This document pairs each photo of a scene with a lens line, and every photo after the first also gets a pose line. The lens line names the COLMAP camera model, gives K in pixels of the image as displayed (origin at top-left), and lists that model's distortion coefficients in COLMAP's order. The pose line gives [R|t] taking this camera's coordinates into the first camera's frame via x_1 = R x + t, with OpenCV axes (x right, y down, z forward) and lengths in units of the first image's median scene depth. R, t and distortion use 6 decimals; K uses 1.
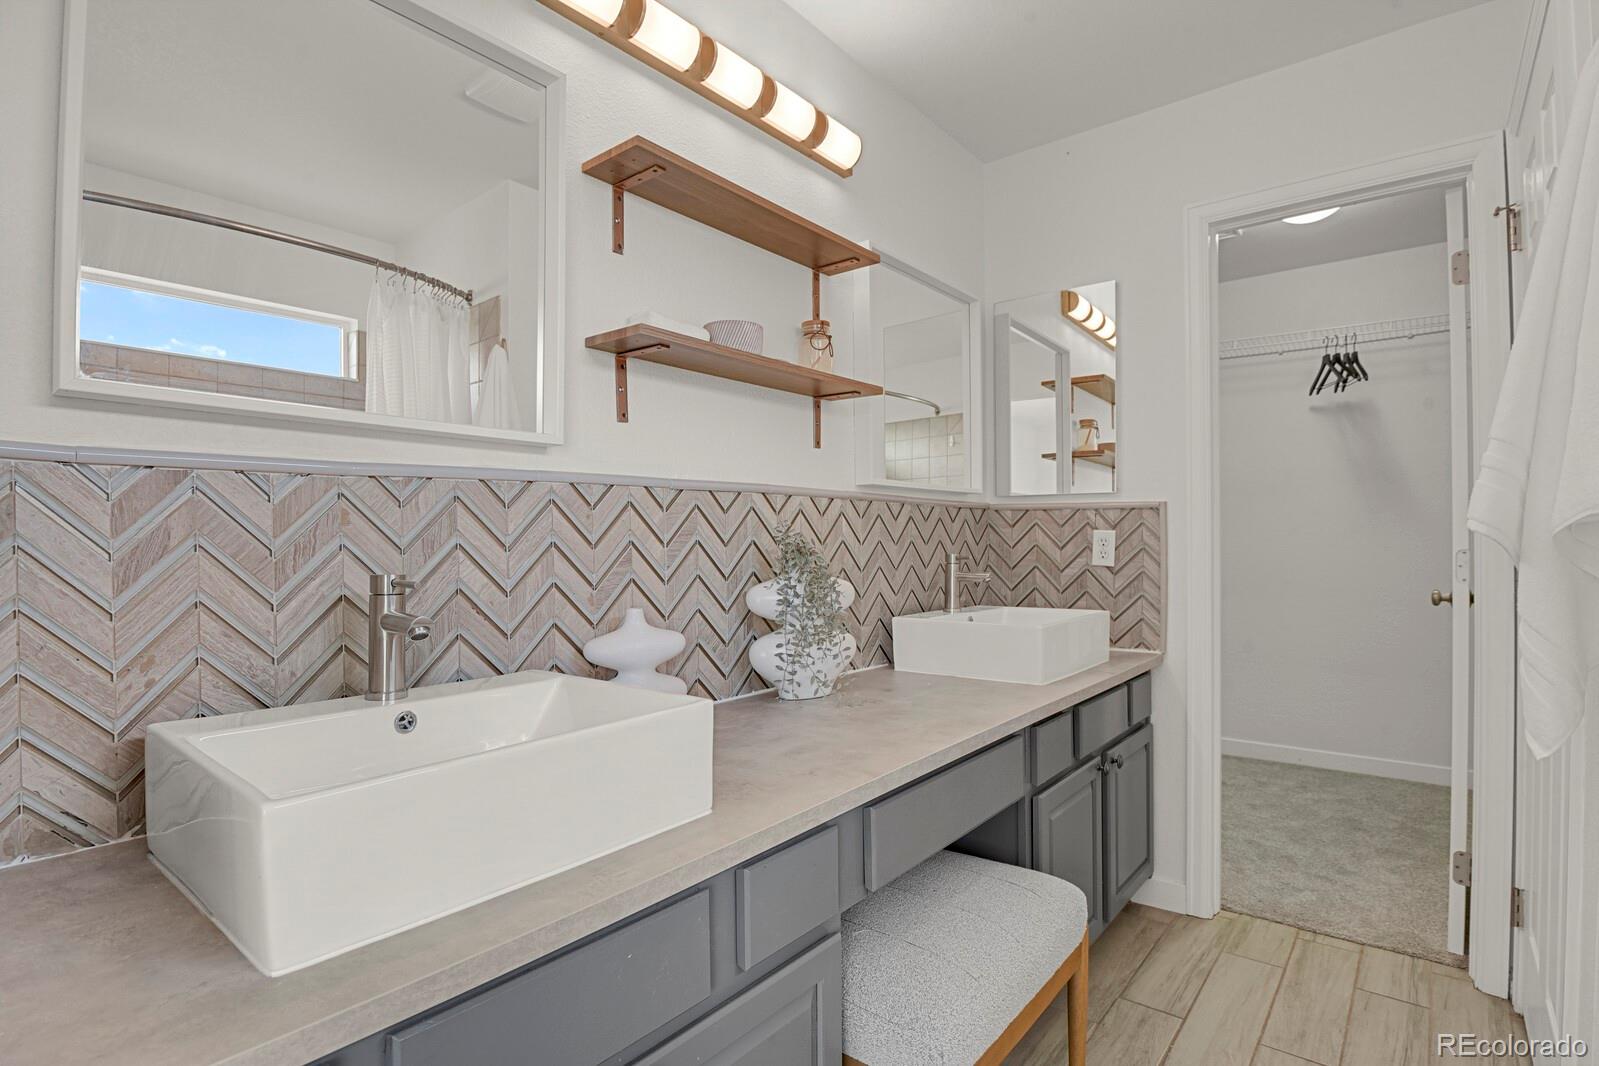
lens RADIAL K [[781.4, 0, 812.8], [0, 781.4, 536.7], [0, 0, 1]] dist [-0.023864, -0.002031]
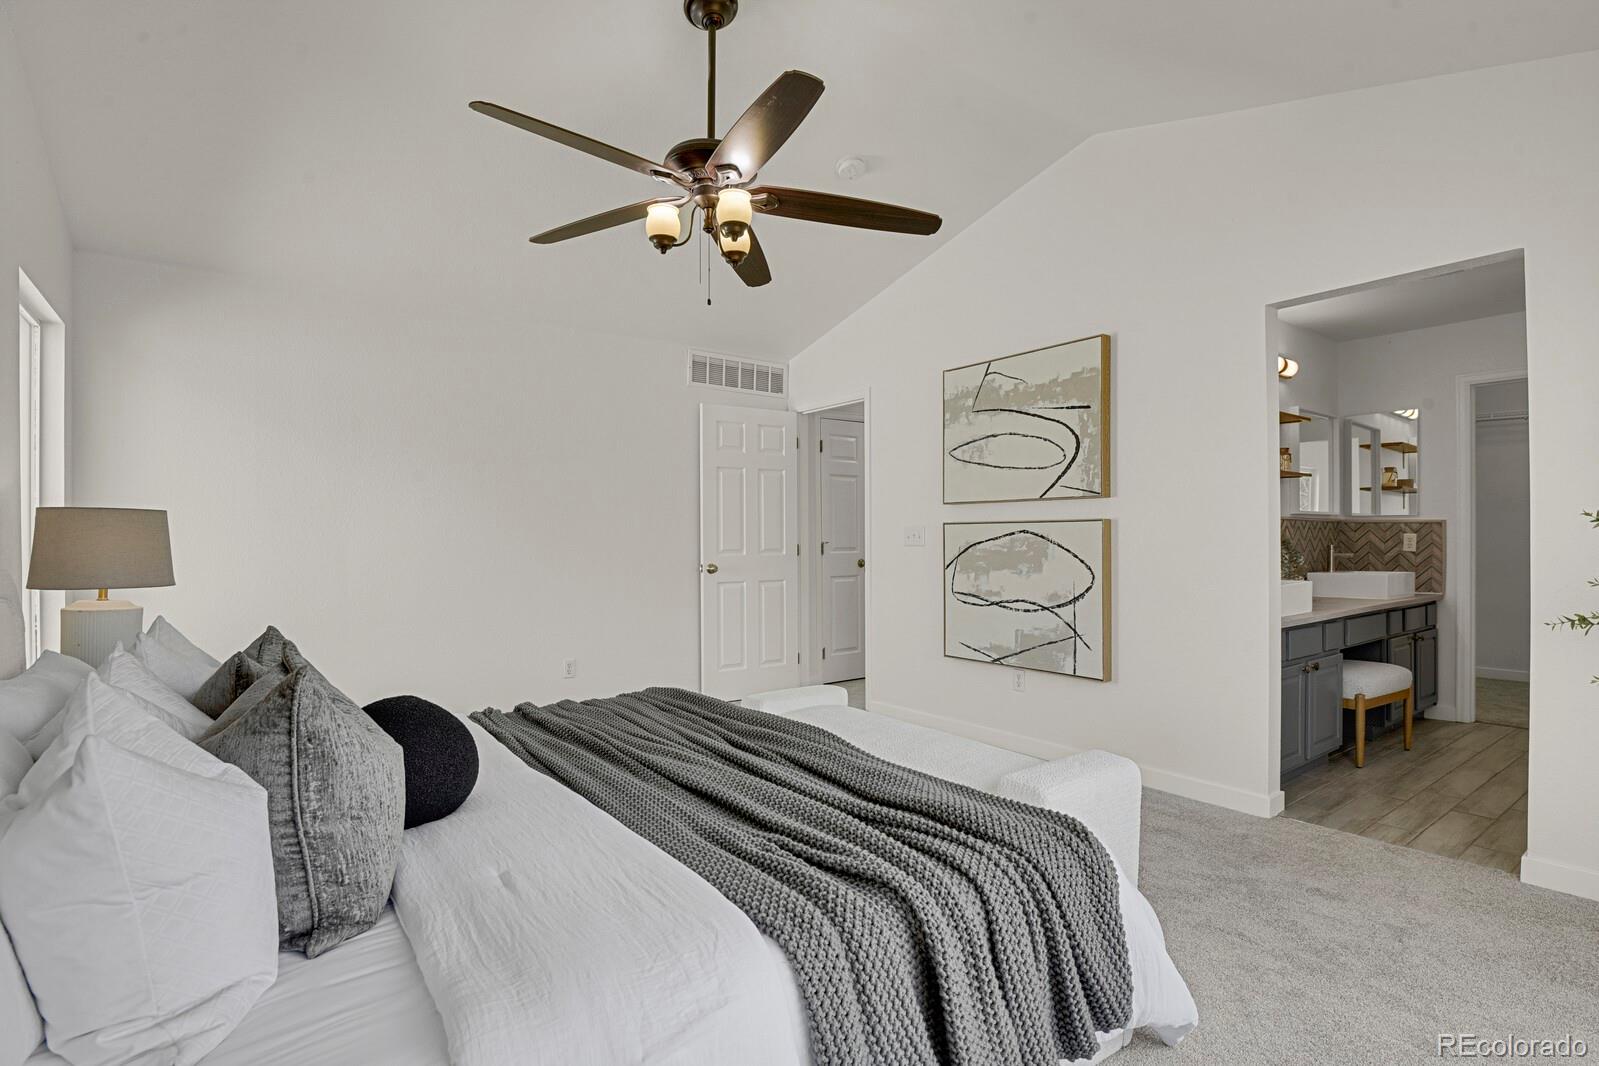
lens RADIAL K [[781.4, 0, 796.1], [0, 781.4, 539.8], [0, 0, 1]] dist [-0.023864, -0.002031]
pose [[0.965104, 0.000358, -0.261866, -0.654261], [0.002313, 0.999948, 0.009893, -0.016216], [0.261856, -0.010154, 0.965053, -1.370702]]
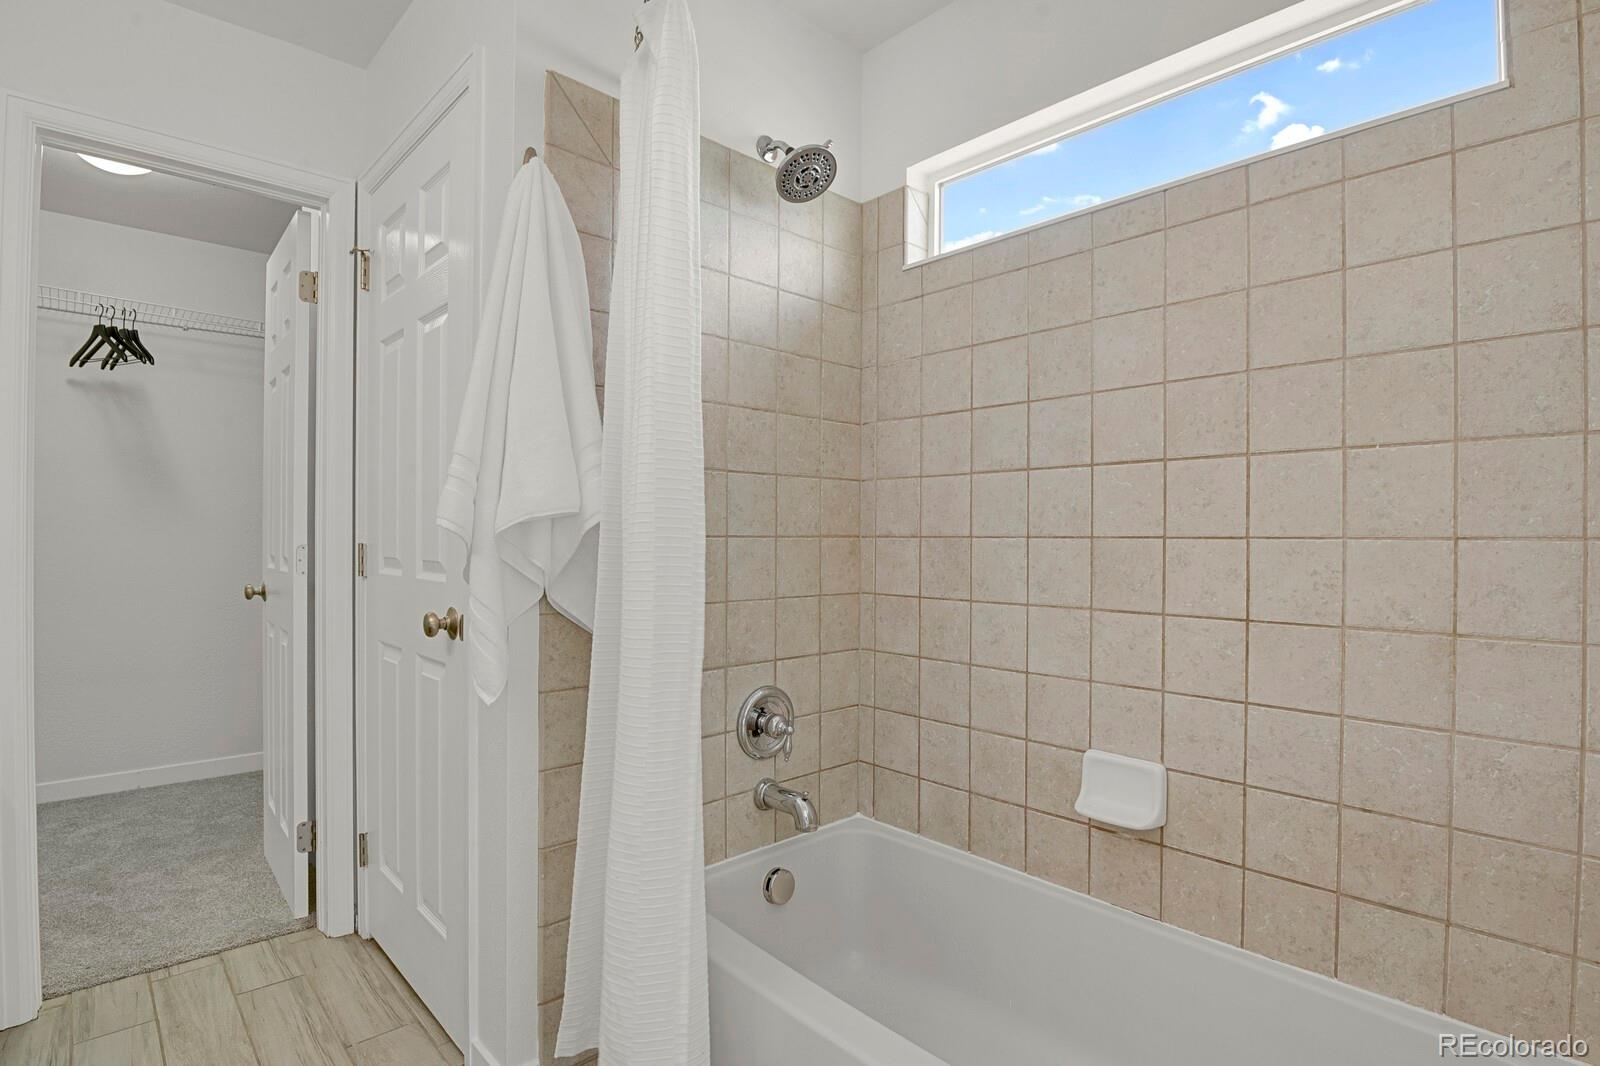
lens RADIAL K [[781.9, 0, 809.5], [0, 781.9, 539.6], [0, 0, 1]] dist [-0.023864, -0.002031]
pose [[0.148060, 0.004033, 0.988970, -0.116567], [-0.011476, 0.999931, -0.002360, 0.002972], [-0.988912, -0.011000, 0.148096, 0.111260]]
